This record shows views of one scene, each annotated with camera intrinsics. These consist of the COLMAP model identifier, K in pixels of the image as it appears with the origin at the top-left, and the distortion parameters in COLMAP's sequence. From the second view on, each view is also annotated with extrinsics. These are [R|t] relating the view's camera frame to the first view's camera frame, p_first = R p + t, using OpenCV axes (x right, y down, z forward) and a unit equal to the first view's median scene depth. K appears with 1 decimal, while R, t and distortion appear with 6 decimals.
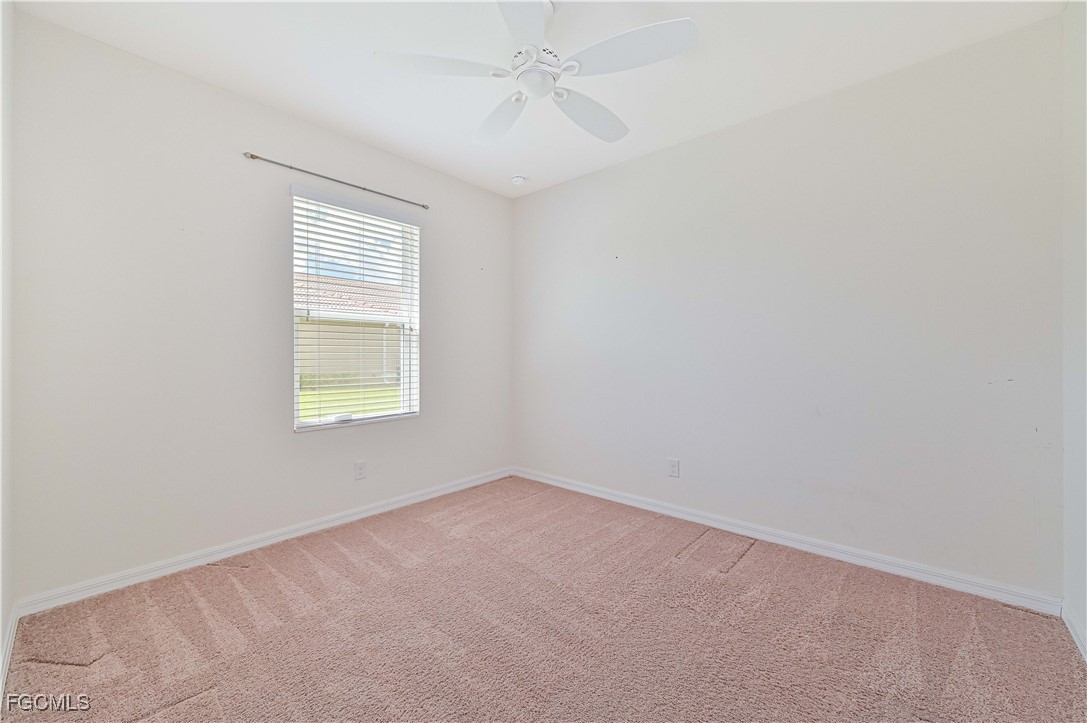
lens RADIAL K [[431.6, 0, 542.8], [0, 431.6, 355.3], [0, 0, 1]] dist [-0.000152, -0.000020]
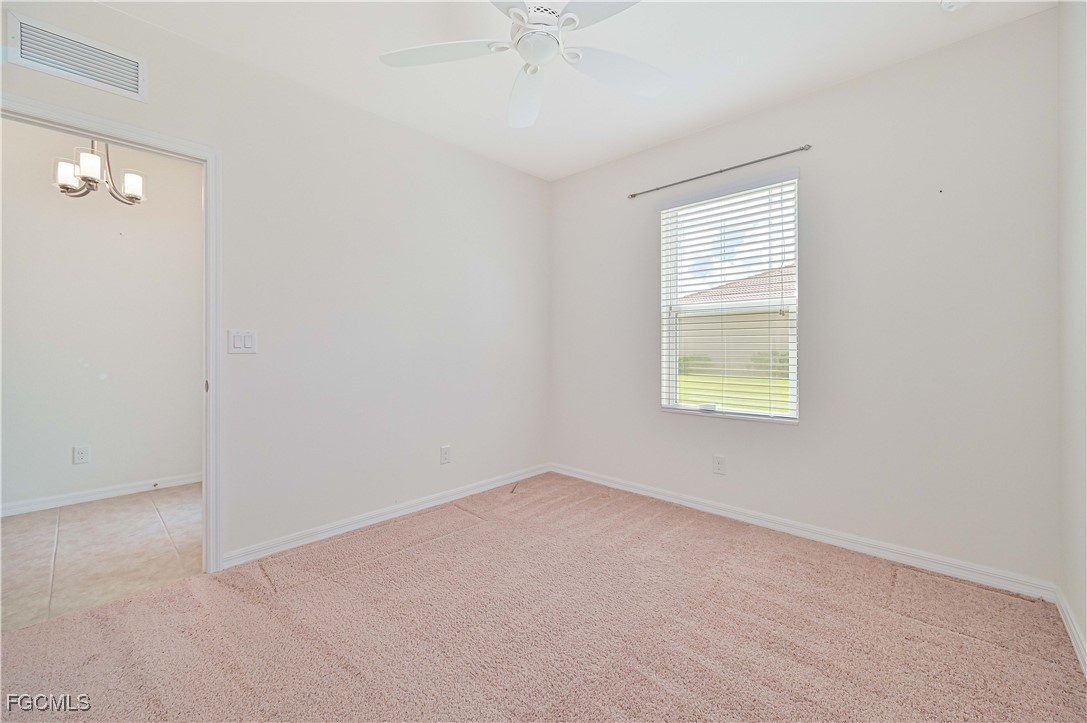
lens RADIAL K [[431.6, 0, 544.2], [0, 431.6, 345.2], [0, 0, 1]] dist [-0.000152, -0.000020]
pose [[-0.023880, -0.000037, -0.999715, 0.505796], [0.005018, 0.999987, -0.000157, -0.002451], [0.999702, -0.005021, -0.023880, 0.580758]]
